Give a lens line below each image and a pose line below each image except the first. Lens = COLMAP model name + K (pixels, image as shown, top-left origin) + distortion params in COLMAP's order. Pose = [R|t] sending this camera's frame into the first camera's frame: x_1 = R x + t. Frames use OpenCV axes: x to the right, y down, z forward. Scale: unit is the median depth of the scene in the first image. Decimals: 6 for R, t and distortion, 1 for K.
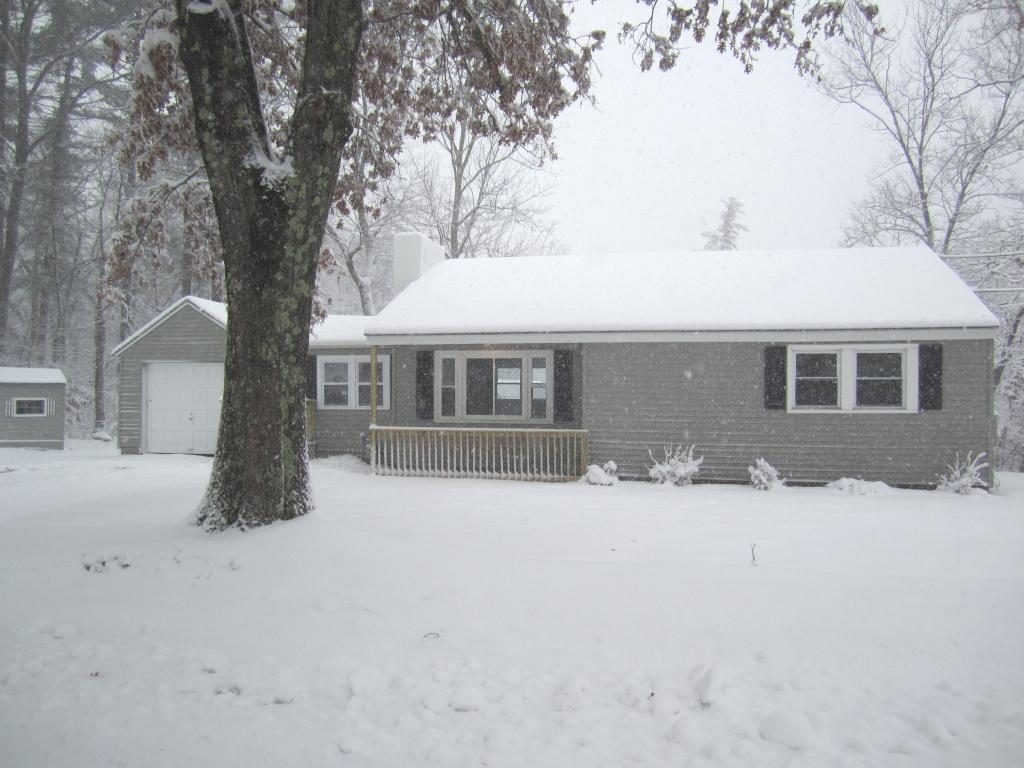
lens RADIAL K [[845.7, 0, 508.3], [0, 845.7, 381.5], [0, 0, 1]] dist [-0.066788, 0.032744]
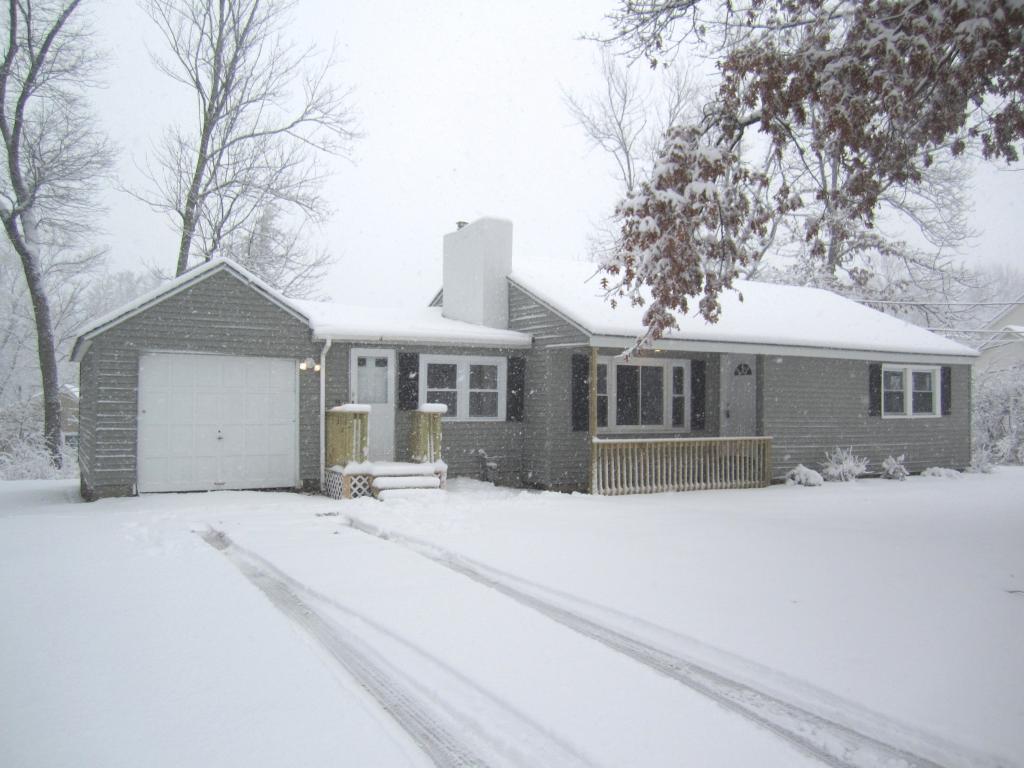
lens RADIAL K [[845.7, 0, 507.5], [0, 845.7, 376.9], [0, 0, 1]] dist [-0.066788, 0.032744]
pose [[0.737497, 0.023697, 0.674935, -0.902272], [-0.010809, 0.999670, -0.023288, 0.010887], [-0.675264, 0.009879, 0.737510, 0.461205]]
